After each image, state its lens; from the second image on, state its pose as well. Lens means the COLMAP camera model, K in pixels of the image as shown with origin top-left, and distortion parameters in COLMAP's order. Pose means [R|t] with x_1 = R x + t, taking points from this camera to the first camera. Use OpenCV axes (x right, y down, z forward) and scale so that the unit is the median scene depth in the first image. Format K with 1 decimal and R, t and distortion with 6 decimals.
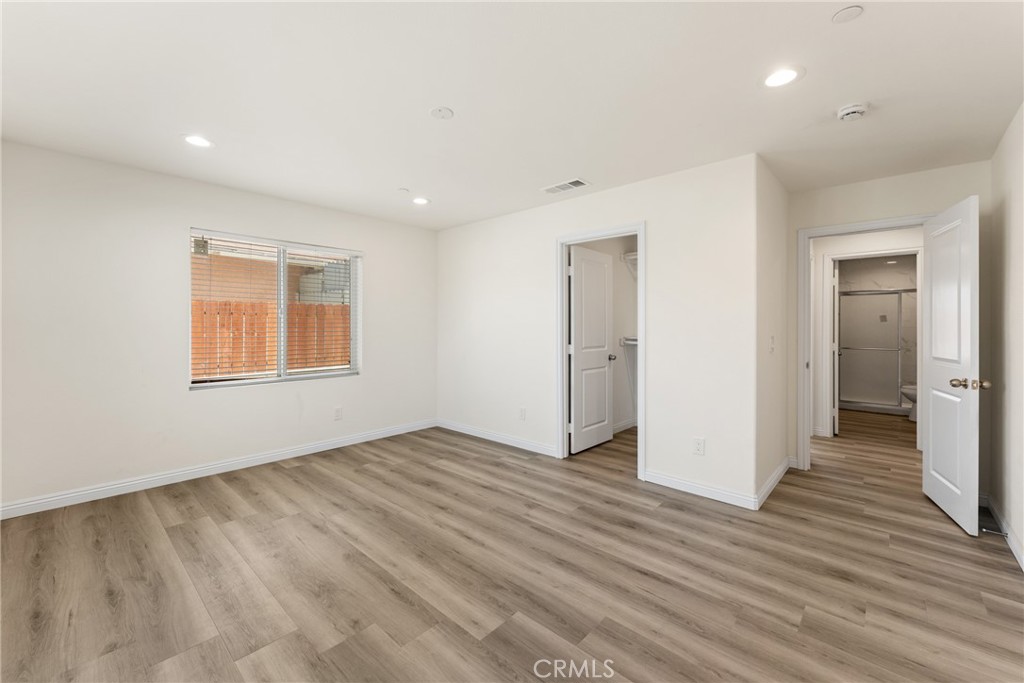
lens RADIAL K [[409.8, 0, 509.1], [0, 409.8, 331.1], [0, 0, 1]] dist [-0.000705, -0.000305]
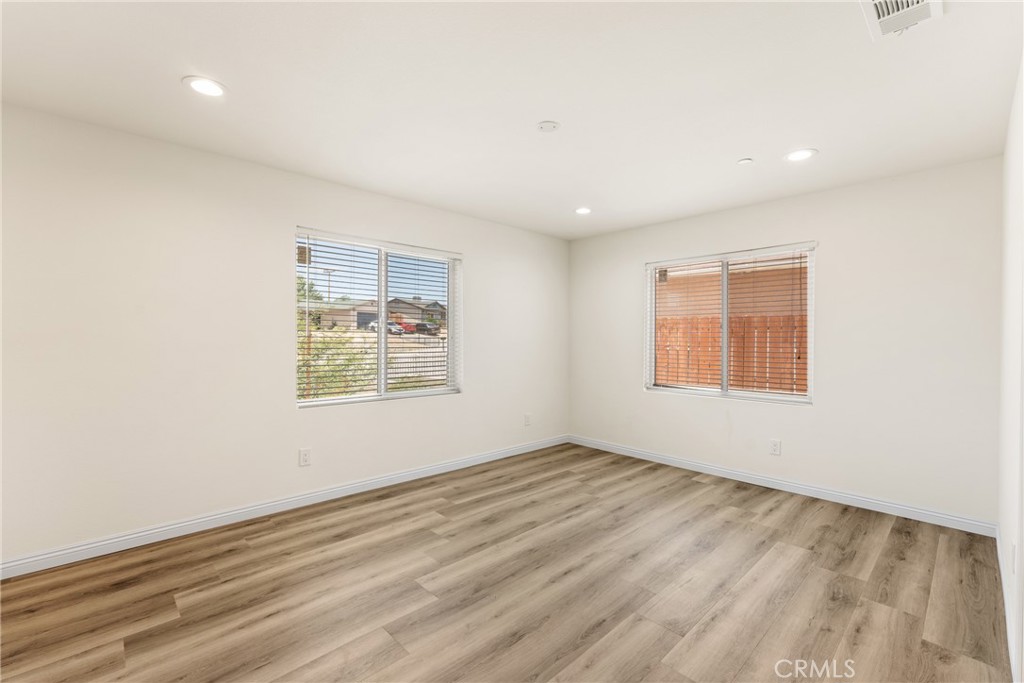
lens RADIAL K [[438.6, 0, 509.3], [0, 438.6, 341.2], [0, 0, 1]] dist [0.000102, -0.000216]
pose [[-0.056168, 0.003484, -0.998415, 0.605151], [-0.017221, 0.999842, 0.004458, -0.006610], [0.998273, 0.017445, -0.056099, 0.636934]]
